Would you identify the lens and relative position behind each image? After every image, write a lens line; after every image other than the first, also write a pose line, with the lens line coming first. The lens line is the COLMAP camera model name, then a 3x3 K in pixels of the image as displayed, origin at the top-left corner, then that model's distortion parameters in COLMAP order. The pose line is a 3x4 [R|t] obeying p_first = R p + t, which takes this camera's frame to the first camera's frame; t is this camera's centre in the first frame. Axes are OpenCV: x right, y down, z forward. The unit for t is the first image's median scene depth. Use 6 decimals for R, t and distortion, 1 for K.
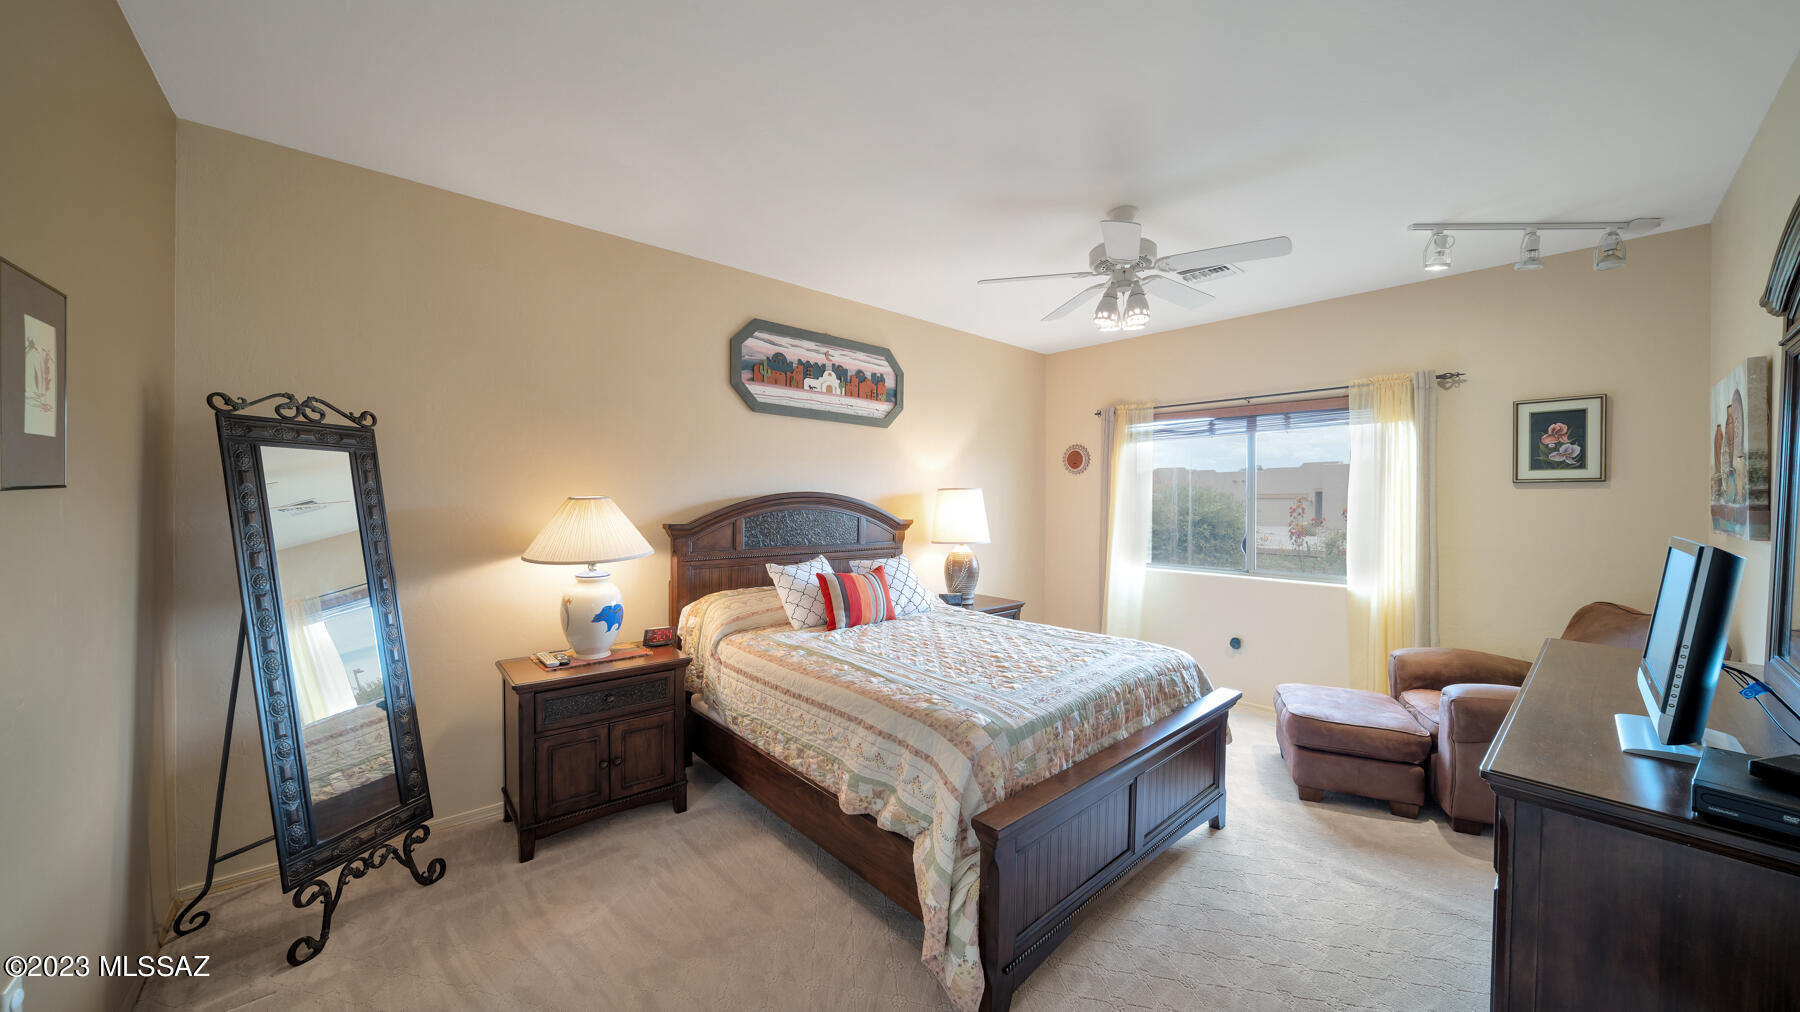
lens RADIAL K [[618.7, 0, 896.1], [0, 618.7, 498.2], [0, 0, 1]] dist [-0.009911, 0.000092]
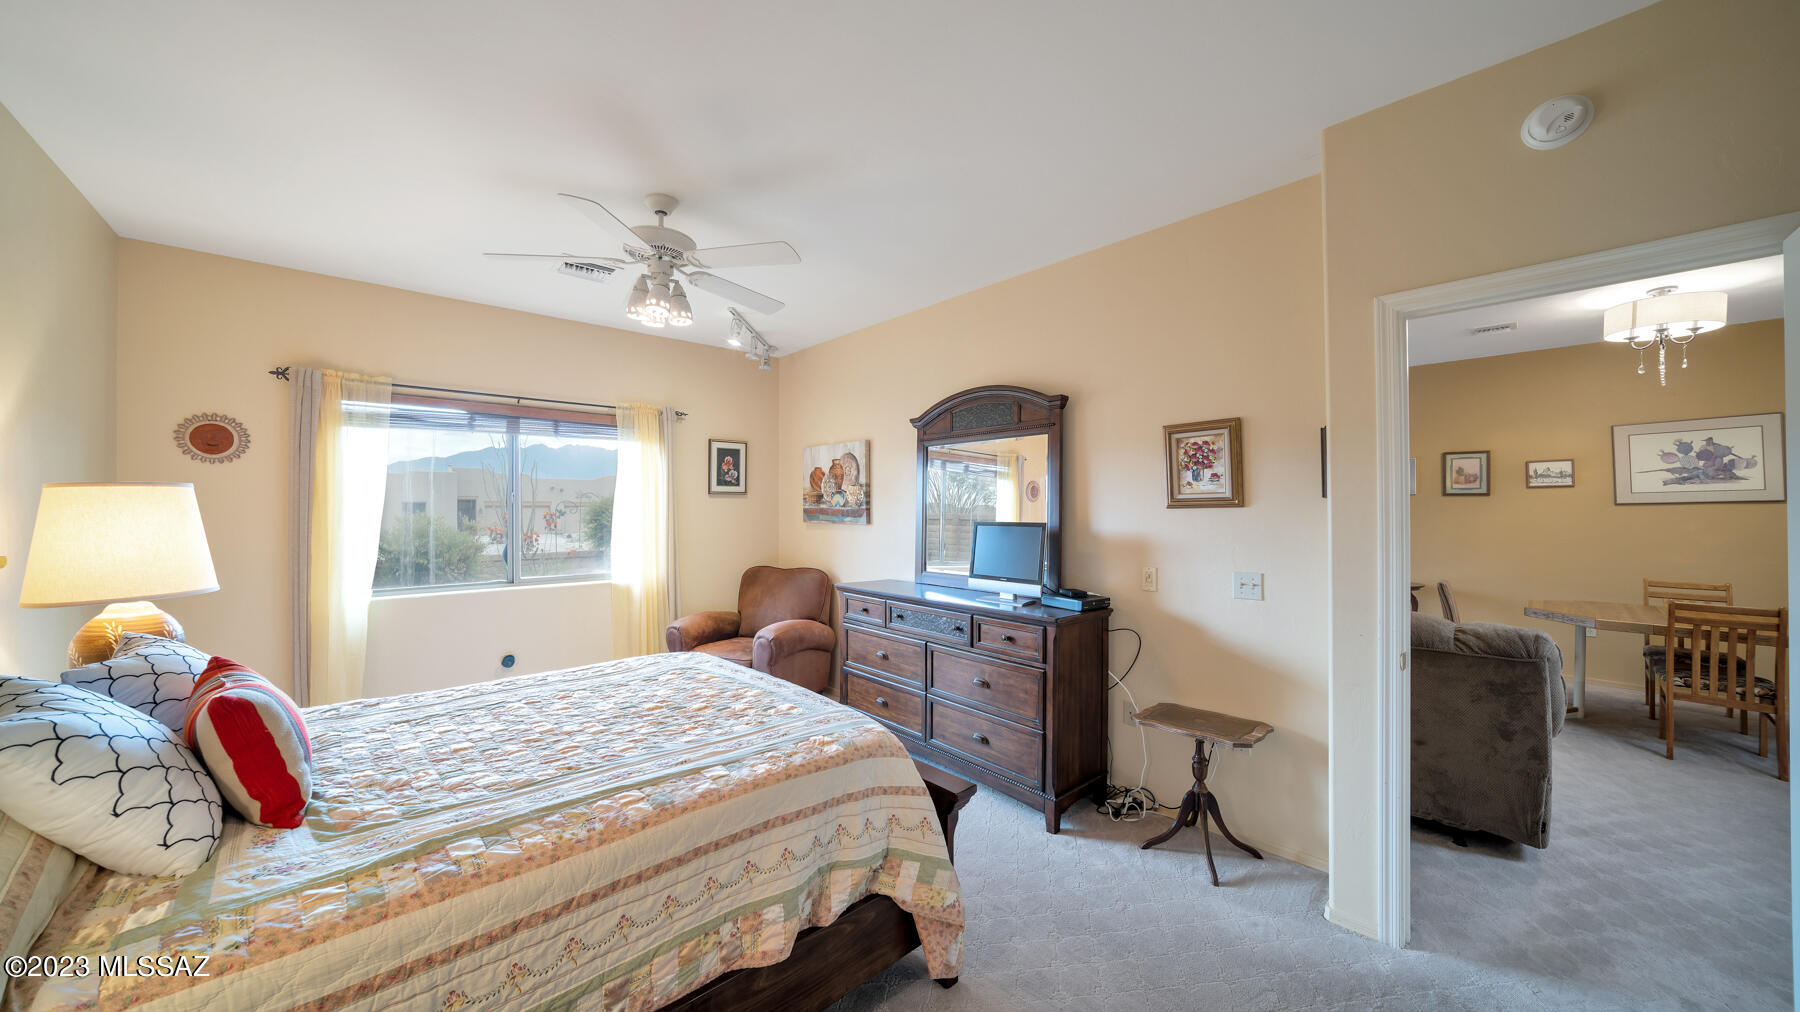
lens RADIAL K [[618.7, 0, 896.1], [0, 618.7, 498.2], [0, 0, 1]] dist [-0.009911, 0.000092]
pose [[-0.001830, 0.010208, 0.999946, -0.641428], [-0.001387, 0.999947, -0.010210, 0.000112], [-0.999997, -0.001405, -0.001816, 0.725293]]
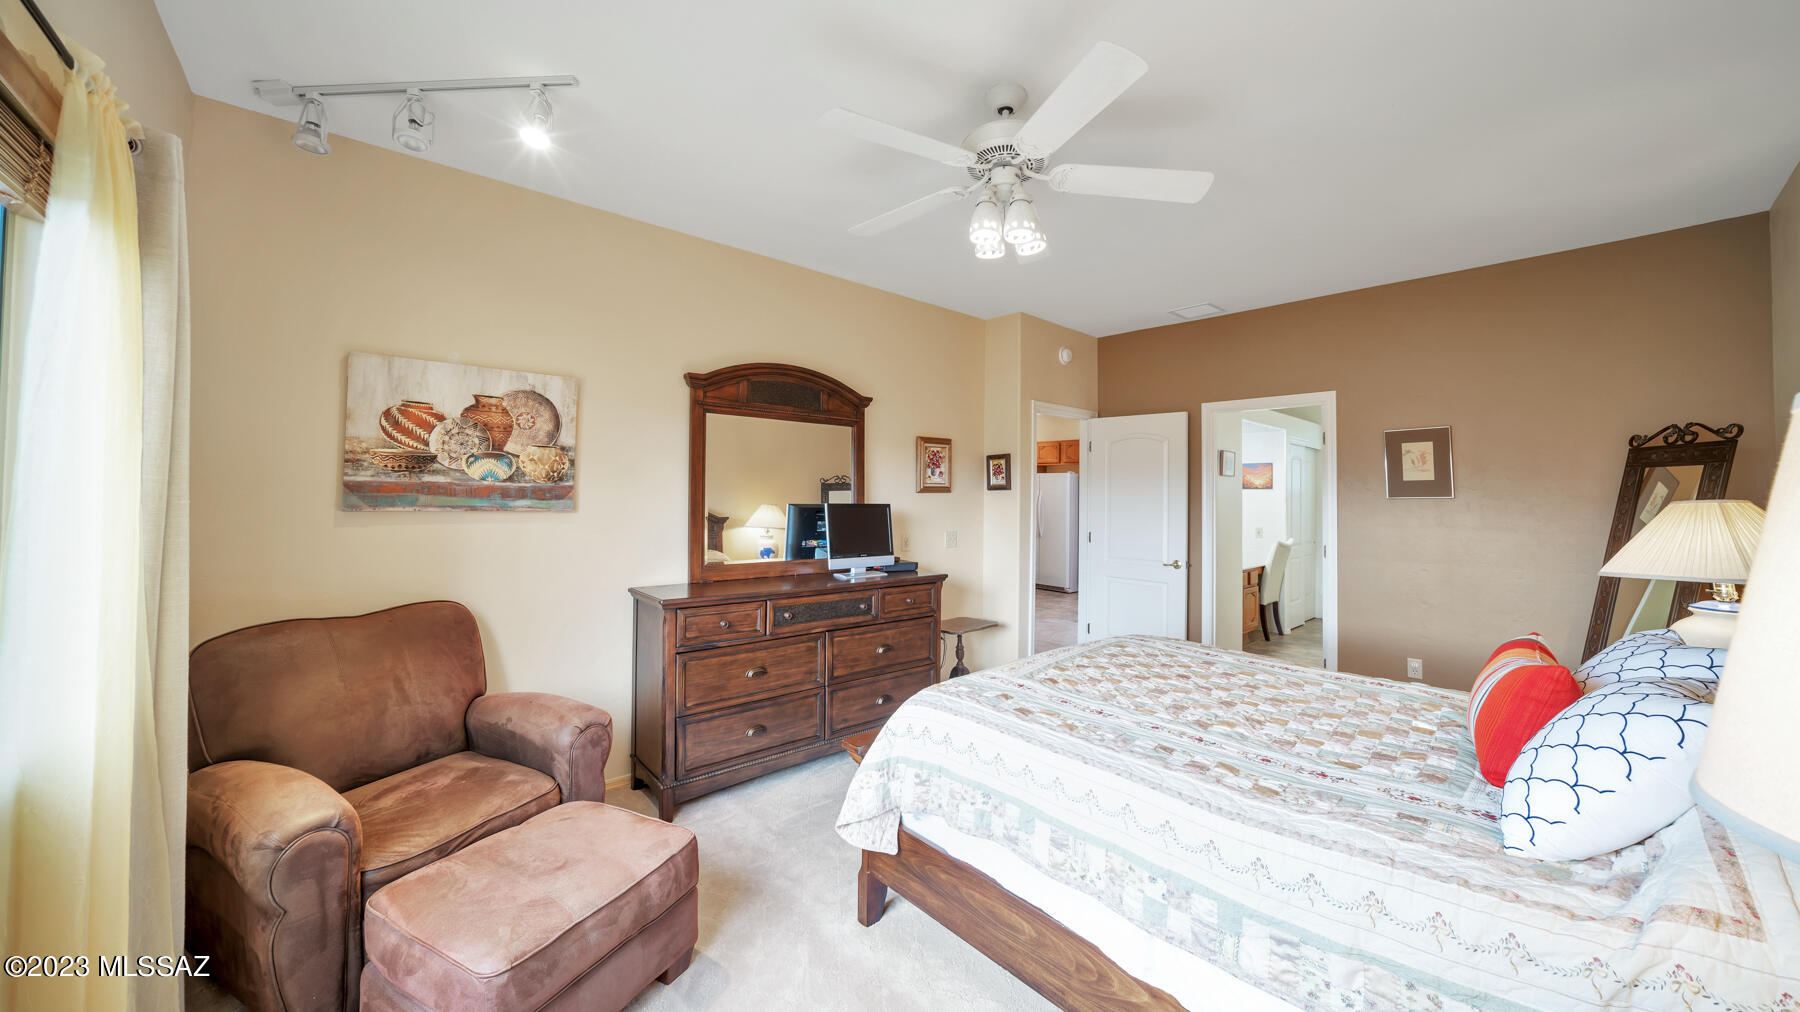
lens RADIAL K [[619.2, 0, 893.5], [0, 619.2, 500.2], [0, 0, 1]] dist [-0.040865, 0.000119]
pose [[-0.999597, -0.017850, 0.022095, 0.698027], [-0.017825, 0.999840, 0.001313, 0.029554], [-0.022115, 0.000919, -0.999755, 2.082845]]
